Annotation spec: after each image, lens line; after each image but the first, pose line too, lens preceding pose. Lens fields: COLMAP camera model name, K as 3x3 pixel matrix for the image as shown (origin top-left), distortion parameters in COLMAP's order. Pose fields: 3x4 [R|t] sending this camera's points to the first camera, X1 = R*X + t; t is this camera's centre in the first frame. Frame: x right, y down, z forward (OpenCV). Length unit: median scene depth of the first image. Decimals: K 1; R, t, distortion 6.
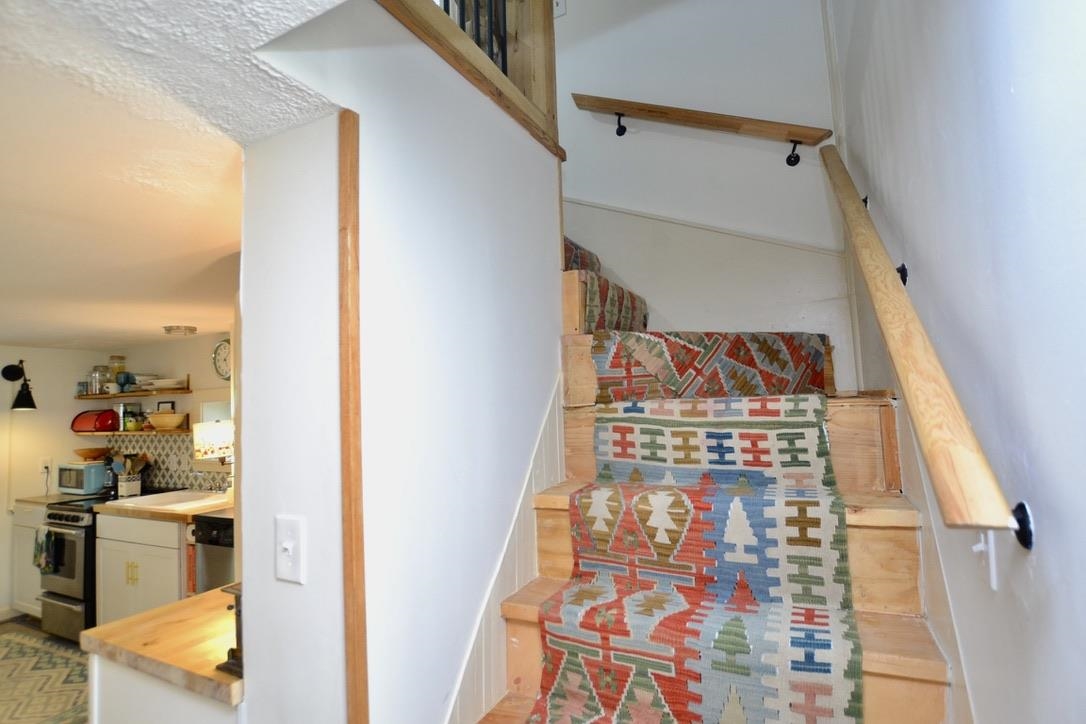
lens RADIAL K [[540.4, 0, 540.3], [0, 540.4, 360.0], [0, 0, 1]] dist [-0.022520, 0.001465]
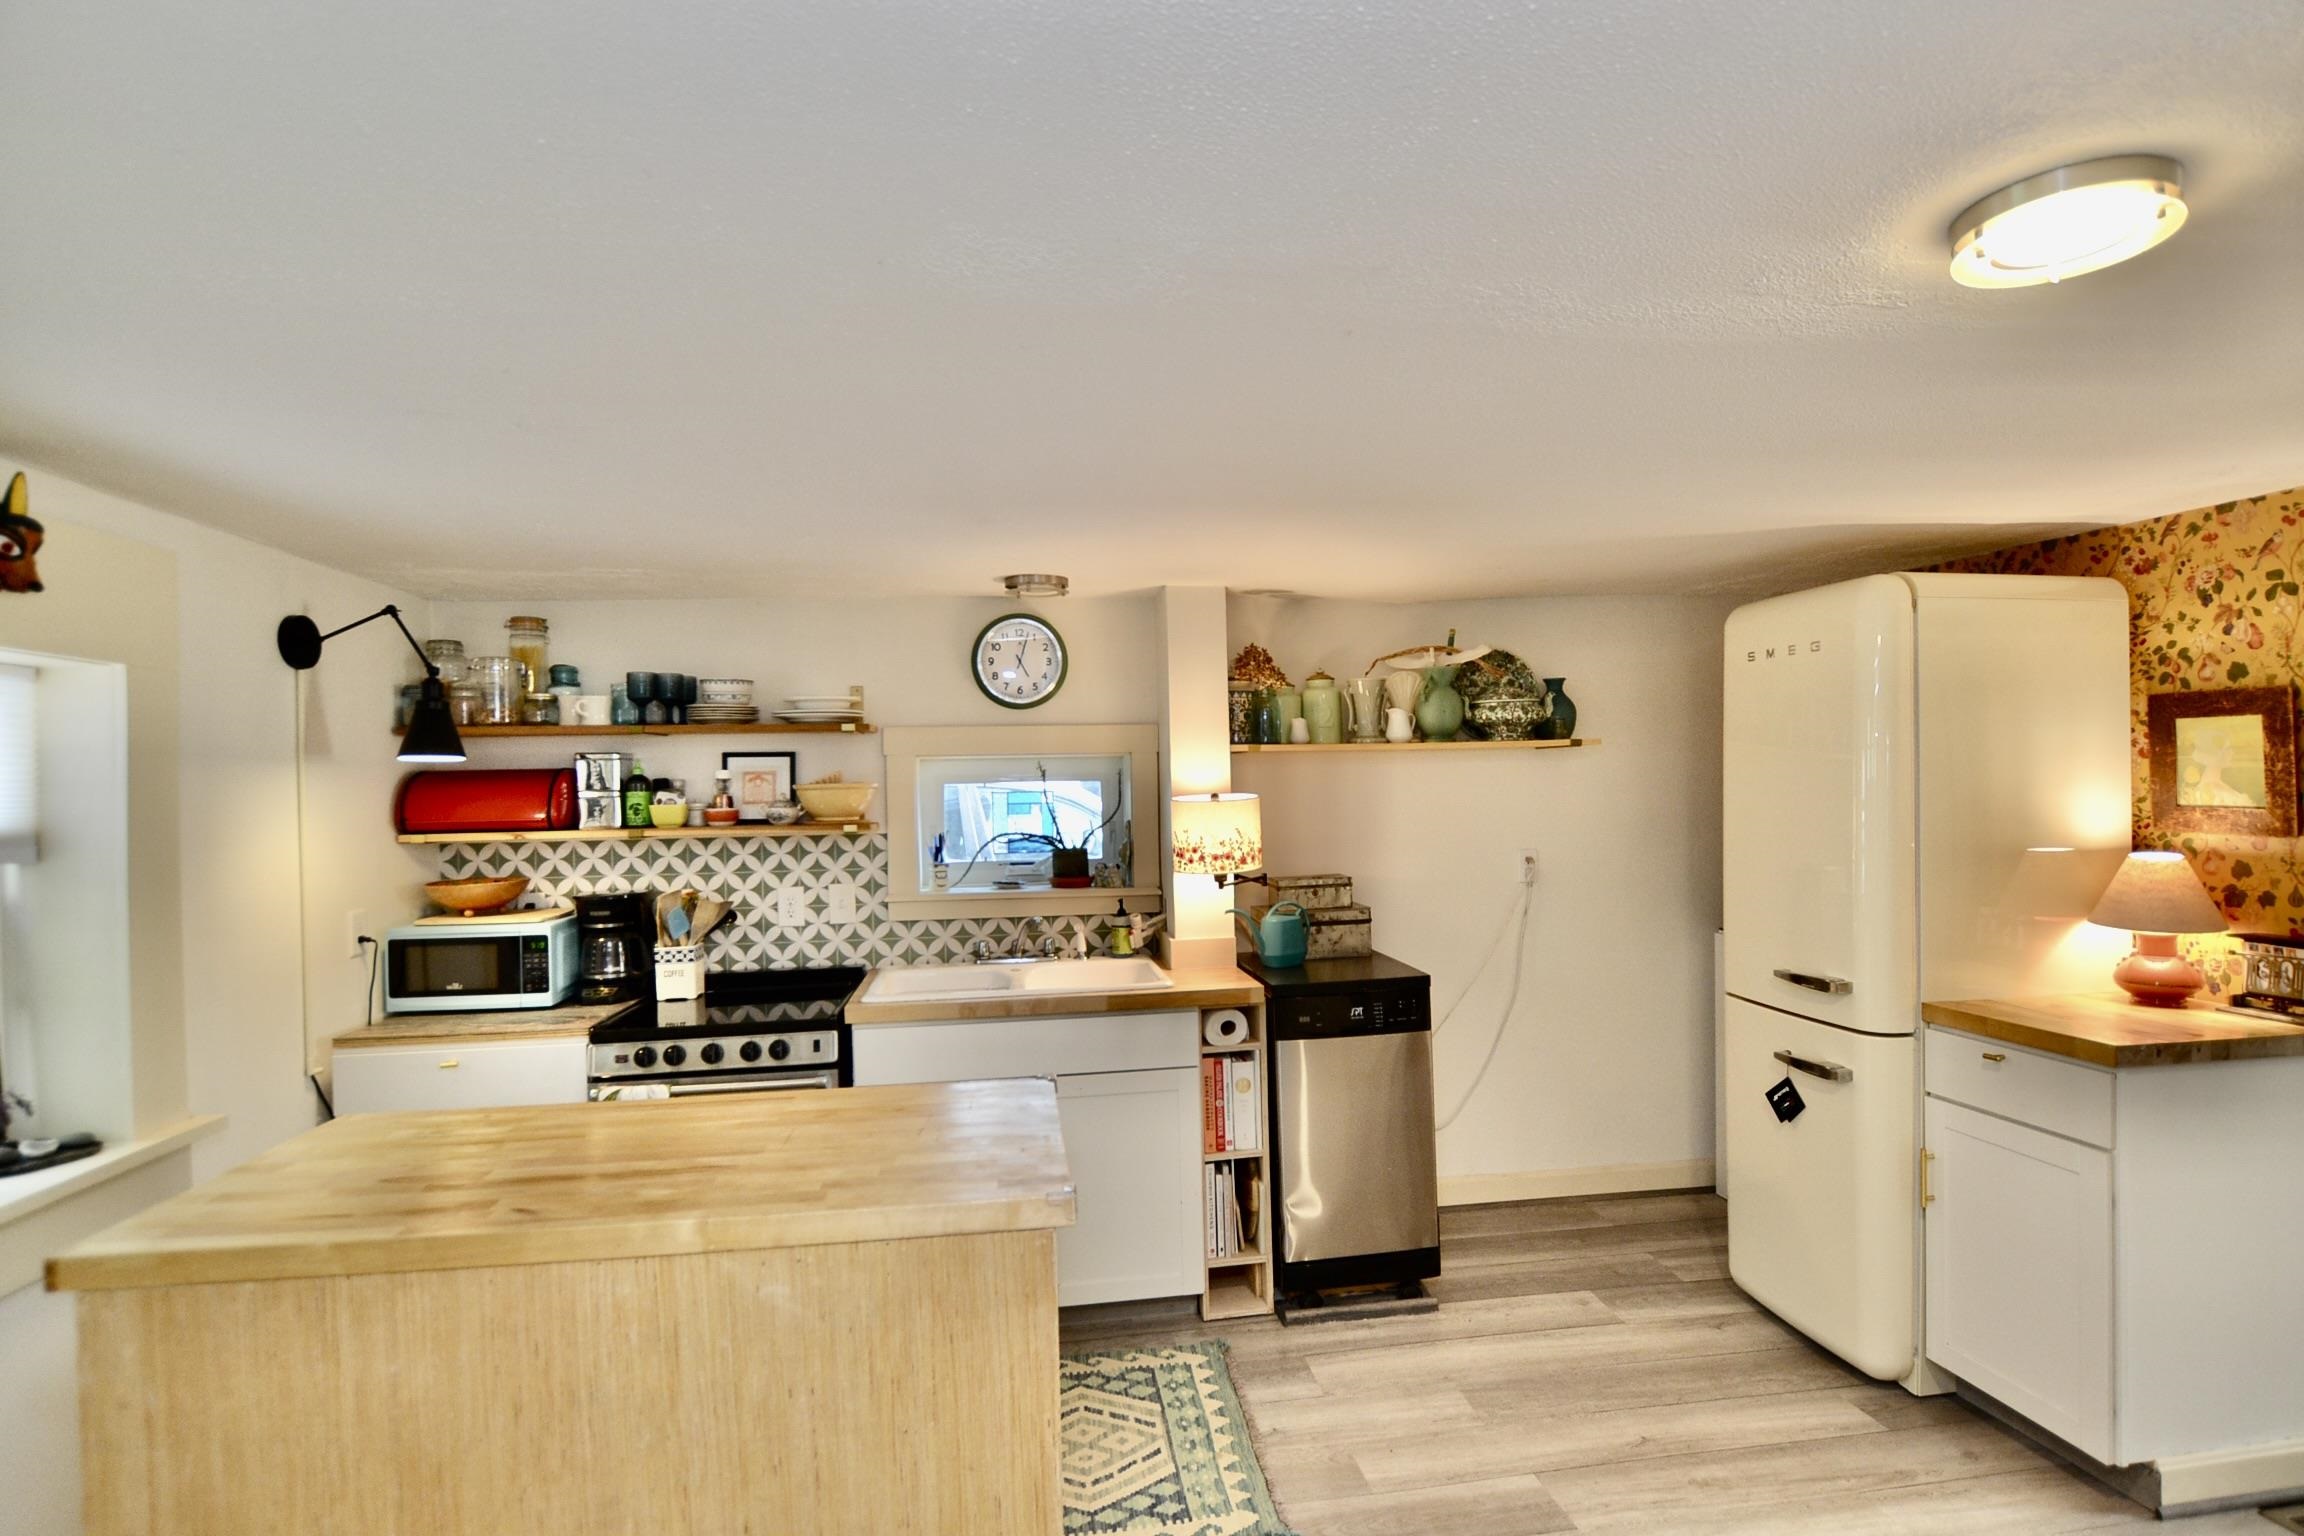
lens RADIAL K [[1146.5, 0, 1154.8], [0, 1146.5, 777.4], [0, 0, 1]] dist [-0.022520, 0.001465]
pose [[0.819372, 0.030323, 0.572460, -0.951955], [-0.059248, 0.997732, 0.031952, 0.052765], [-0.570193, -0.060097, 0.819310, 0.155384]]
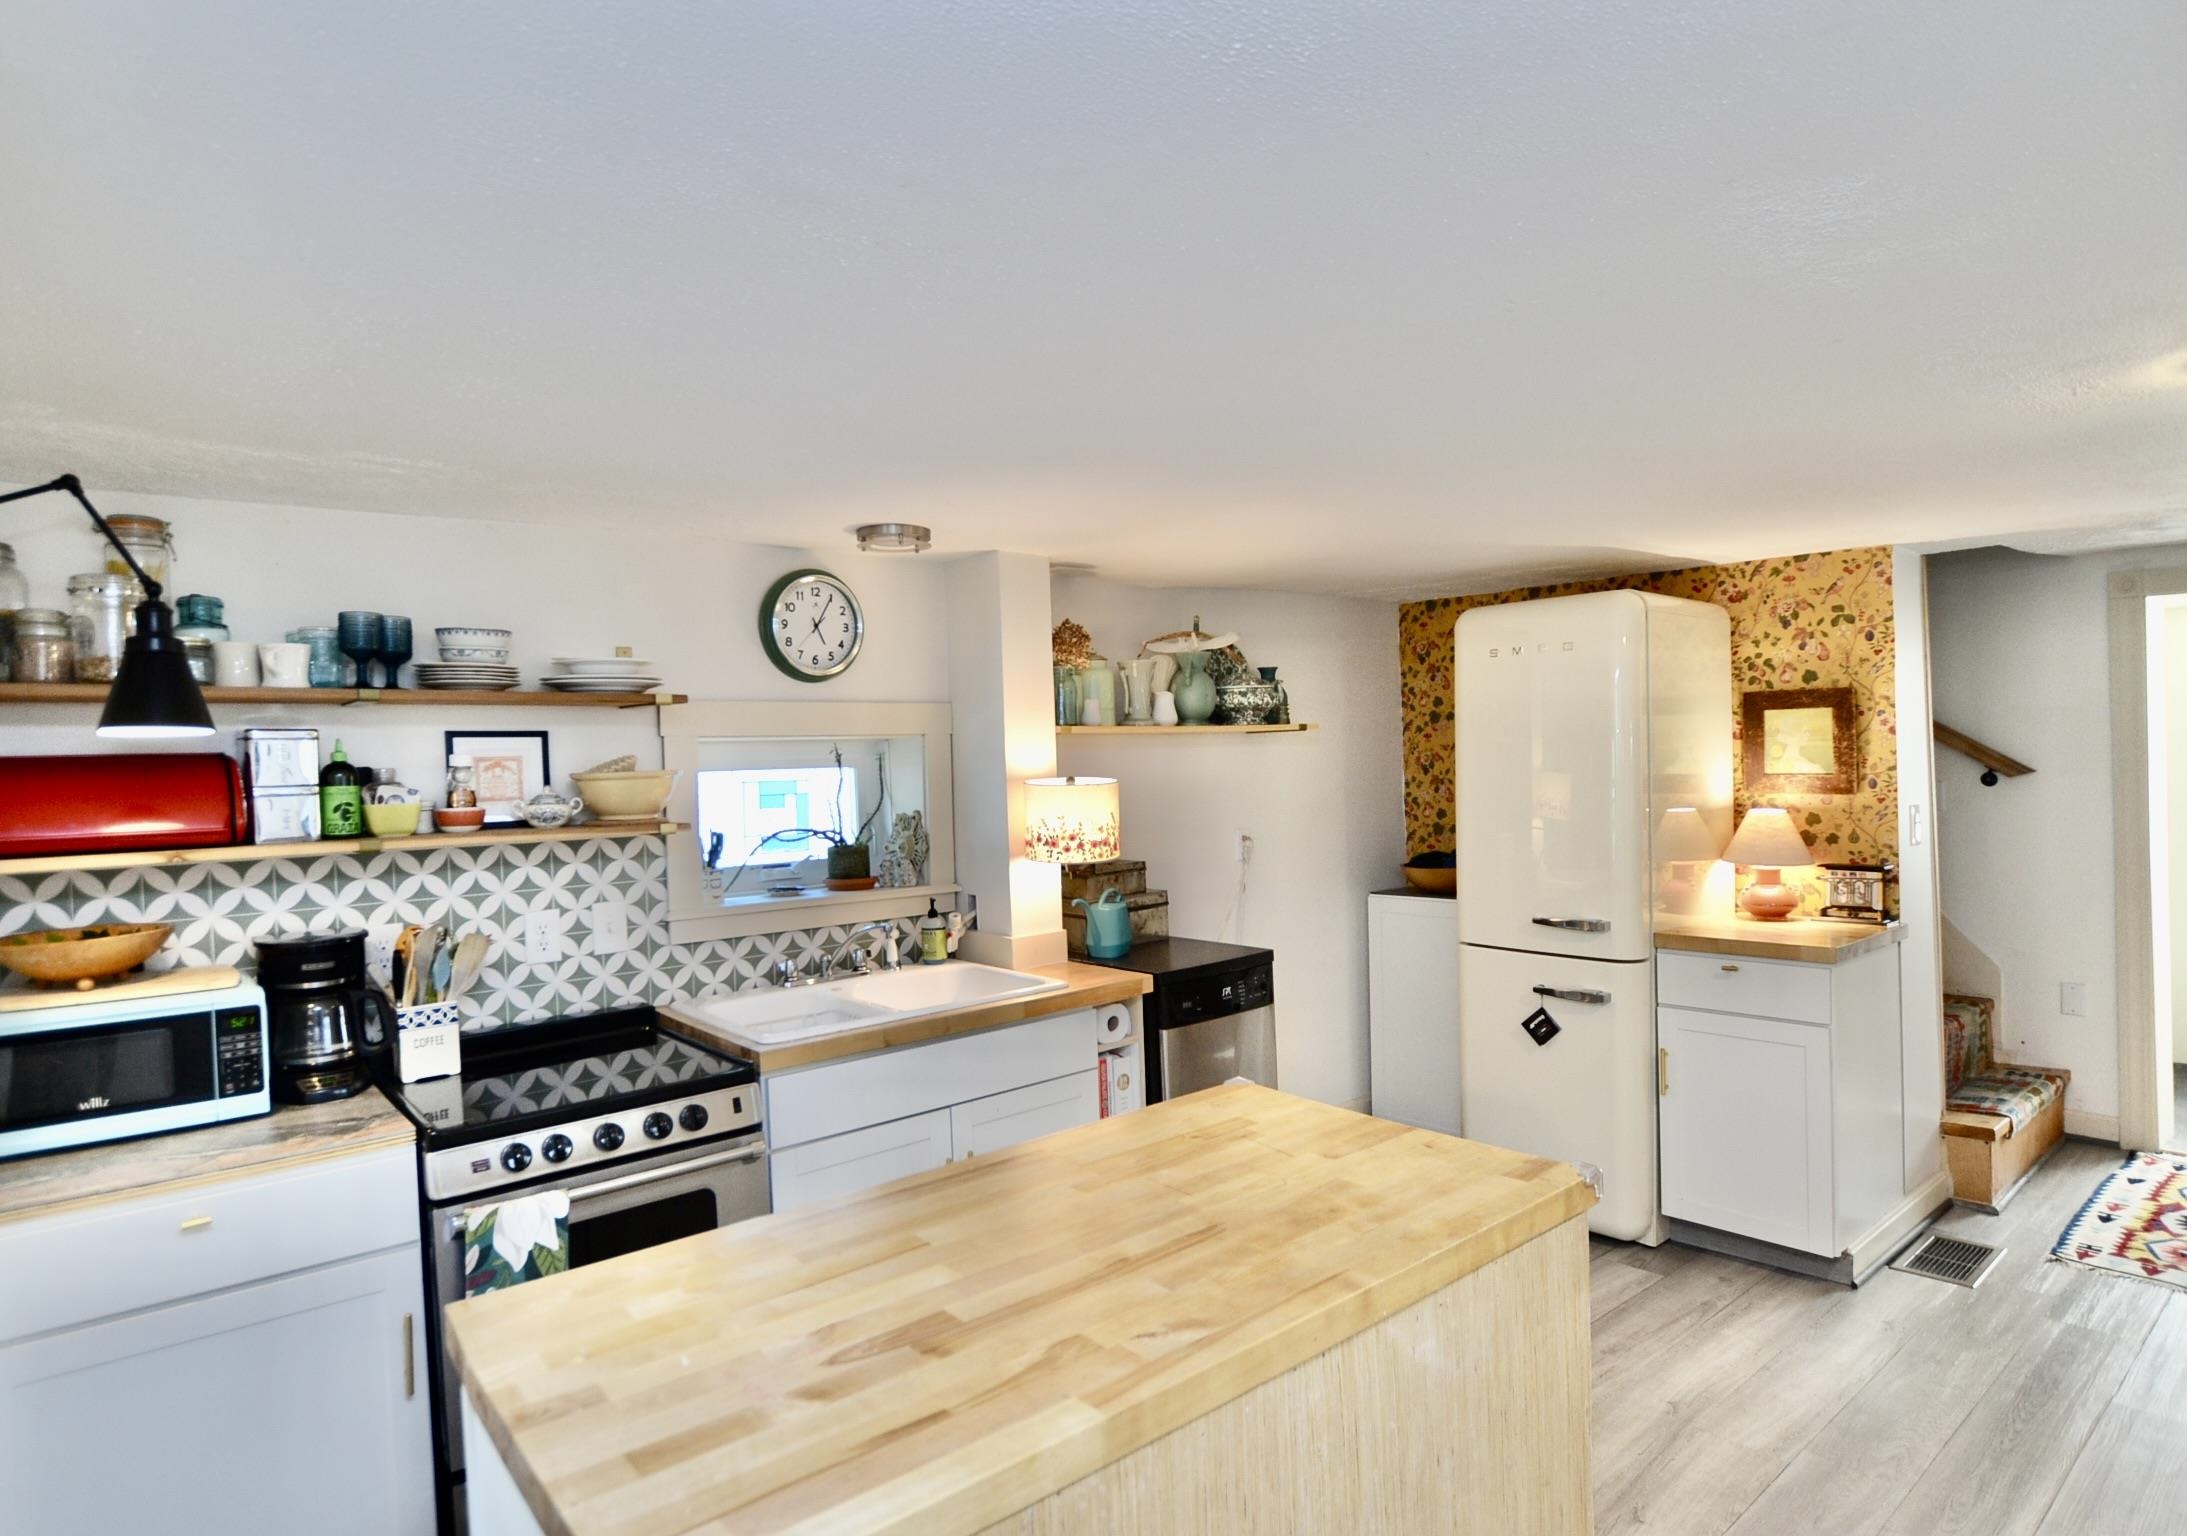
lens RADIAL K [[1189.1, 0, 1033.1], [0, 1189.1, 779.1], [0, 0, 1]] dist [-0.020735, 0.000911]
pose [[0.414558, 0.019371, 0.909817, -1.172653], [-0.055476, 0.998452, 0.004020, 0.086146], [-0.908331, -0.052140, 0.414990, 0.480910]]
